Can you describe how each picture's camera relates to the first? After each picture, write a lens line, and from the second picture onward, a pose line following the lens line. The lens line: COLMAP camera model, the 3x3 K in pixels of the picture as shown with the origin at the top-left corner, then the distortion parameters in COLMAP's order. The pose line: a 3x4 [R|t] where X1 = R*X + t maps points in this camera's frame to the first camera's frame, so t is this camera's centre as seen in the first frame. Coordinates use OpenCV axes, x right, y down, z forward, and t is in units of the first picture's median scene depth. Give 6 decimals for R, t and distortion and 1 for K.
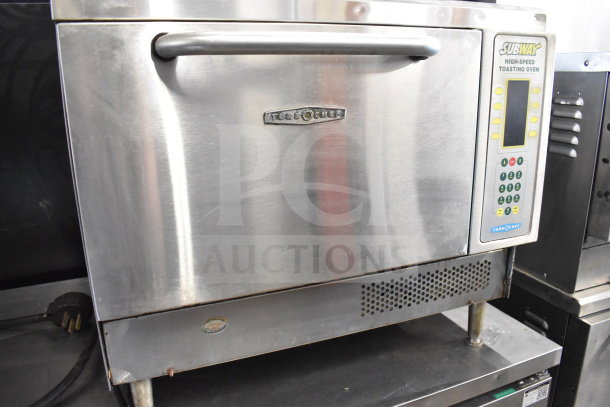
lens RADIAL K [[467.1, 0, 305.0], [0, 467.1, 203.5], [0, 0, 1]] dist [-0.099164, 0.002473]
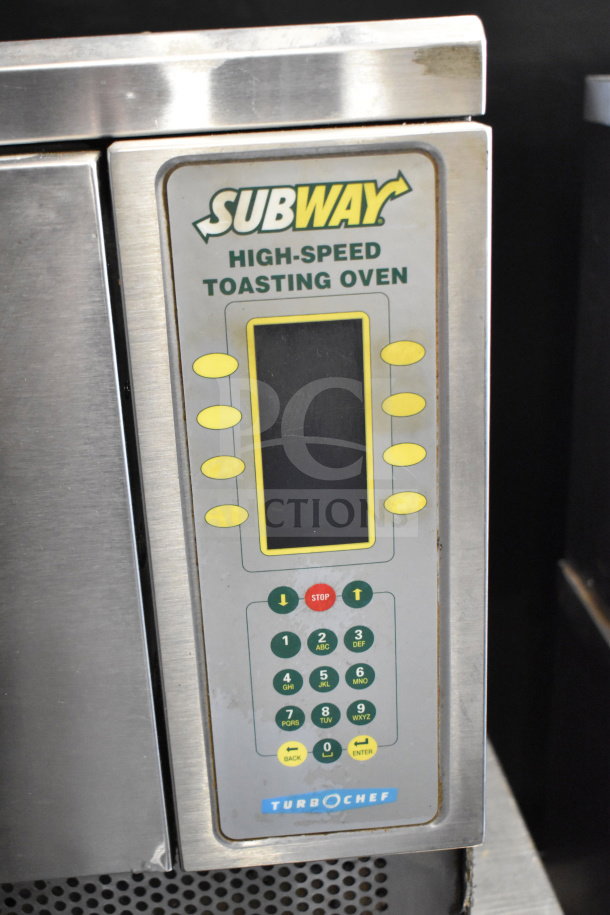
lens RADIAL K [[1150.9, 0, 305.0], [0, 1150.9, 457.5], [0, 0, 1]] dist [-0.026671, -0.032757]
pose [[0.956748, 0.077227, -0.280481, 0.606521], [-0.048300, 0.992908, 0.108632, -0.241669], [0.286881, -0.090386, 0.953693, 0.311746]]
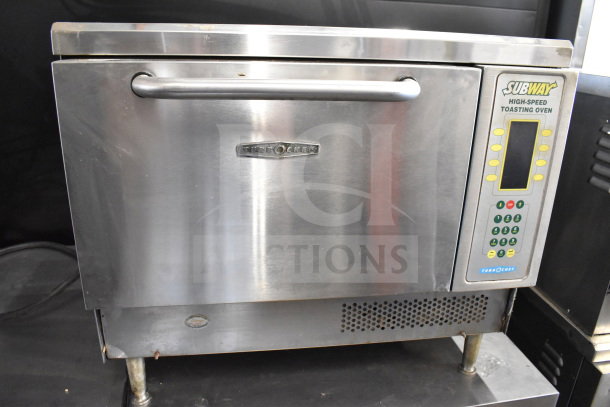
lens RADIAL K [[467.1, 0, 305.0], [0, 467.1, 203.5], [0, 0, 1]] dist [-0.099164, 0.002473]
pose [[0.974089, 0.118944, -0.192361, 0.209765], [-0.103425, 0.990662, 0.088832, -0.127849], [0.201131, -0.066635, 0.977295, -0.015691]]
